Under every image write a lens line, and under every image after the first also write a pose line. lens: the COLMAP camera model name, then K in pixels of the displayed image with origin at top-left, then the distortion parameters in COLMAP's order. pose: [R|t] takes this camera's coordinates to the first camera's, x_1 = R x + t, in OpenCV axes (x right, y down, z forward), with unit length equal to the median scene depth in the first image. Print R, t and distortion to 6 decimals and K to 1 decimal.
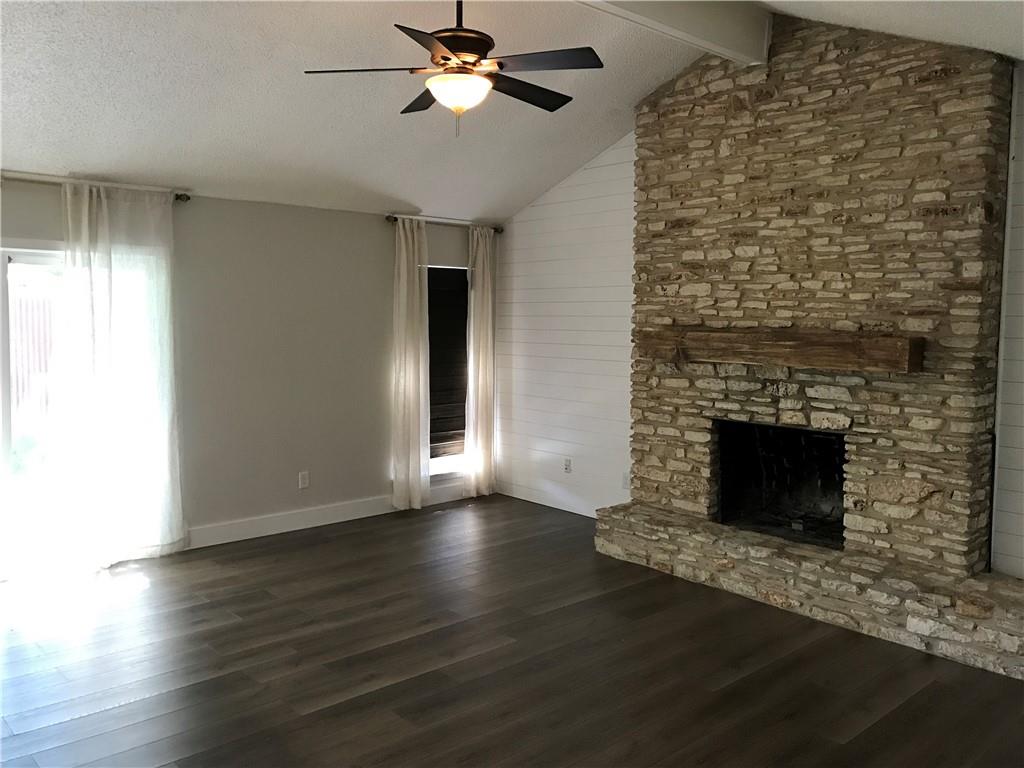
lens RADIAL K [[831.8, 0, 495.7], [0, 831.8, 382.0], [0, 0, 1]] dist [0.023456, -0.016633]
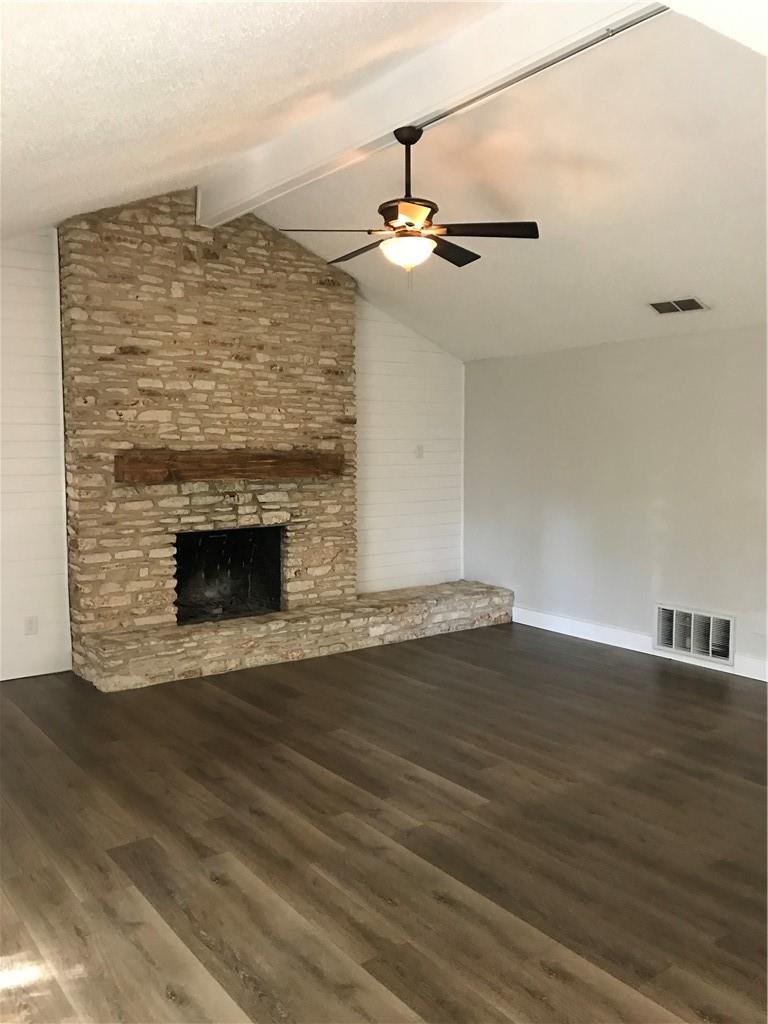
lens RADIAL K [[839.4, 0, 386.0], [0, 839.4, 504.4], [0, 0, 1]] dist [0.092541, -0.255674]
pose [[0.083994, -0.087045, 0.992657, -0.898172], [0.081437, 0.993445, 0.080223, -0.066736], [-0.993133, 0.074101, 0.090532, 0.676445]]
